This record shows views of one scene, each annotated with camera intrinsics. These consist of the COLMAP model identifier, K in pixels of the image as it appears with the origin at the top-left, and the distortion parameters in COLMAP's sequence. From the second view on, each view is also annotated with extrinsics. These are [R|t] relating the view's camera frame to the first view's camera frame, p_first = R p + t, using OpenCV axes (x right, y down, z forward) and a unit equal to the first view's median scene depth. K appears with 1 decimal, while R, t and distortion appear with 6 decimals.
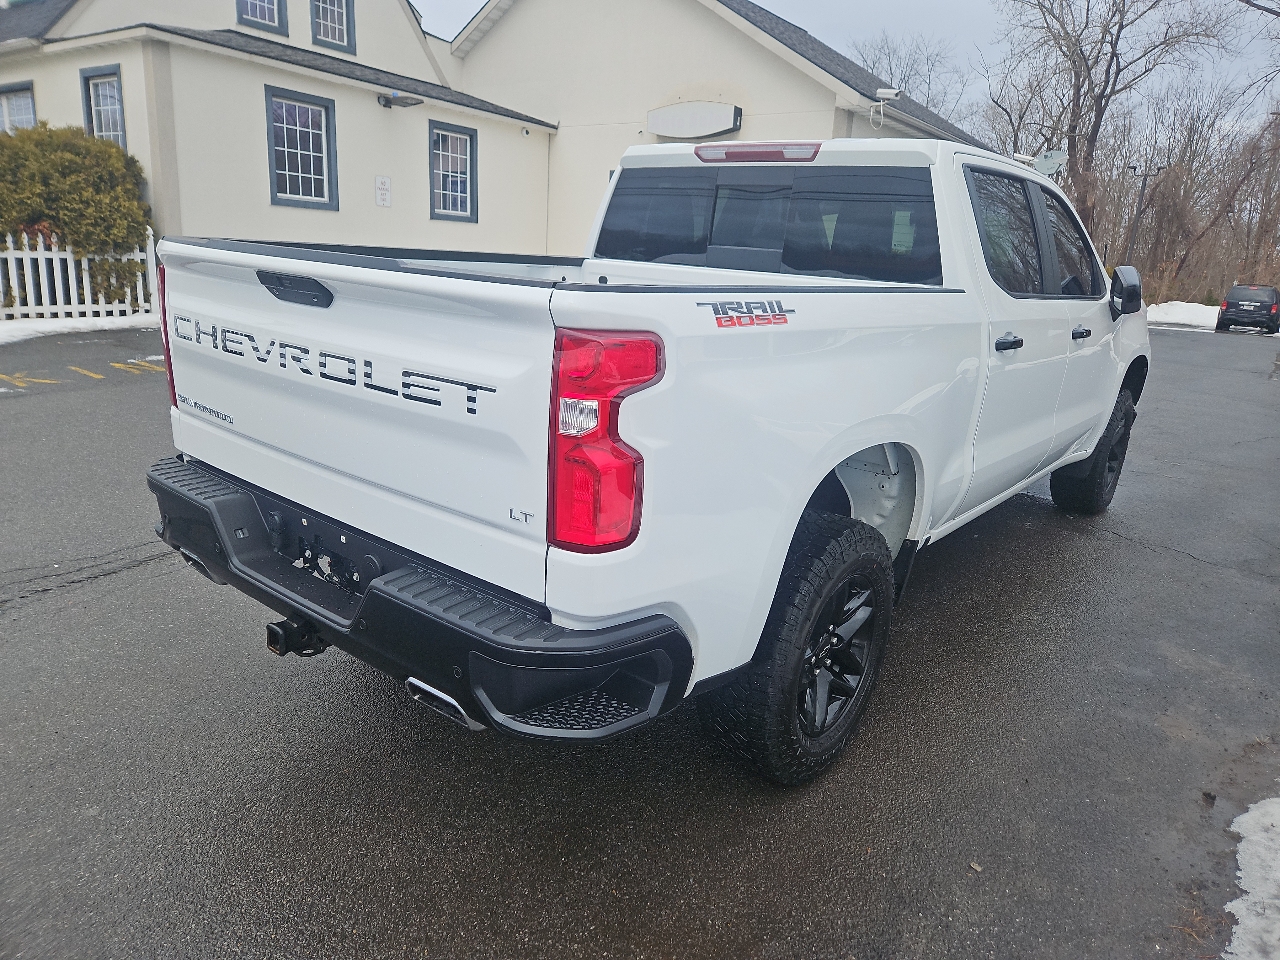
lens RADIAL K [[855.5, 0, 639.8], [0, 855.5, 474.2], [0, 0, 1]] dist [0.073613, -0.057290]
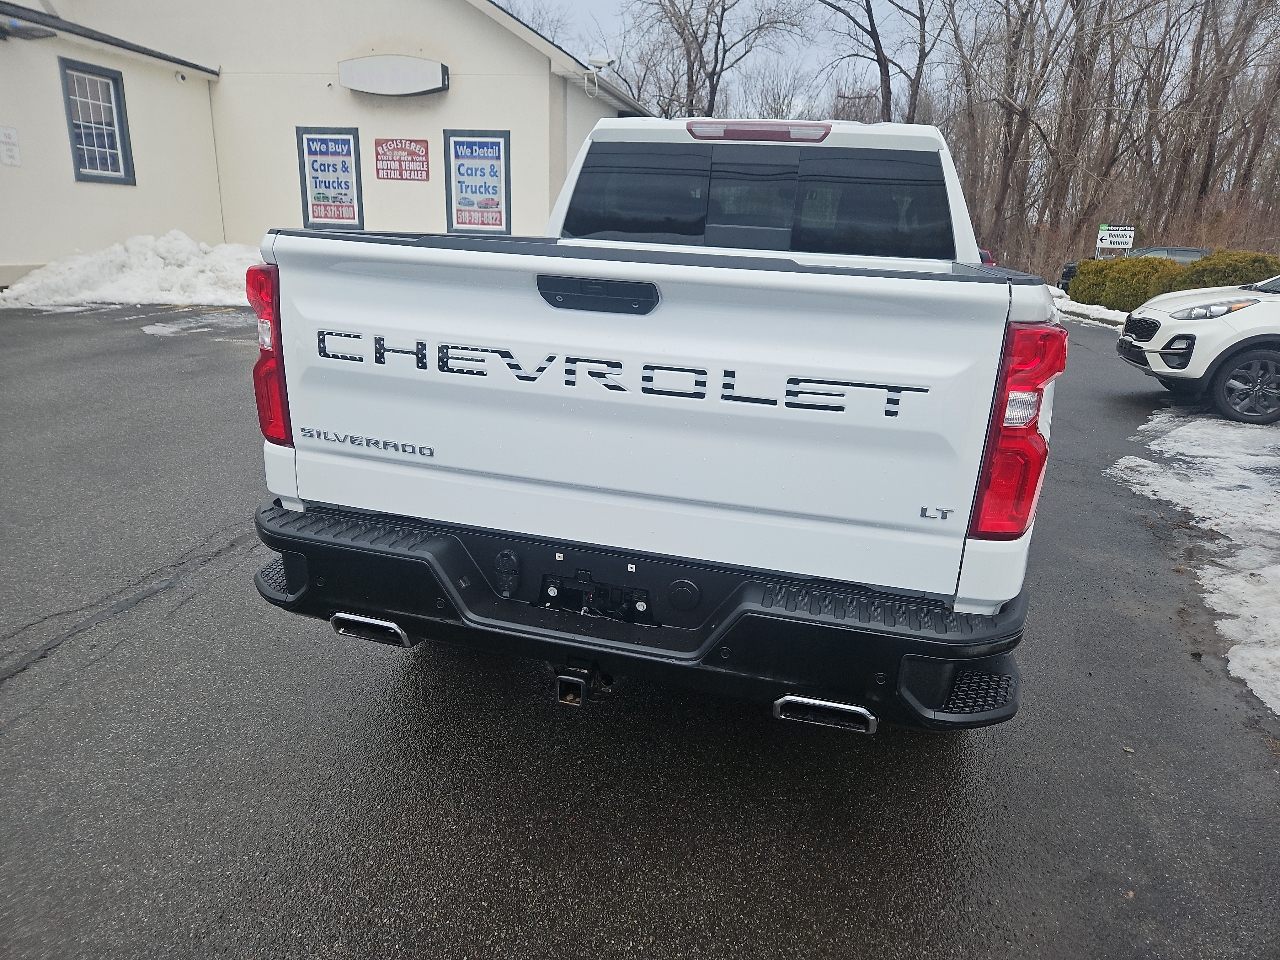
lens RADIAL K [[855.5, 0, 643.4], [0, 855.5, 484.8], [0, 0, 1]] dist [0.073613, -0.057290]
pose [[0.914584, -0.129587, 0.383072, -0.554055], [0.110347, 0.991290, 0.071883, -0.062603], [-0.389051, -0.023472, 0.920917, 0.137327]]
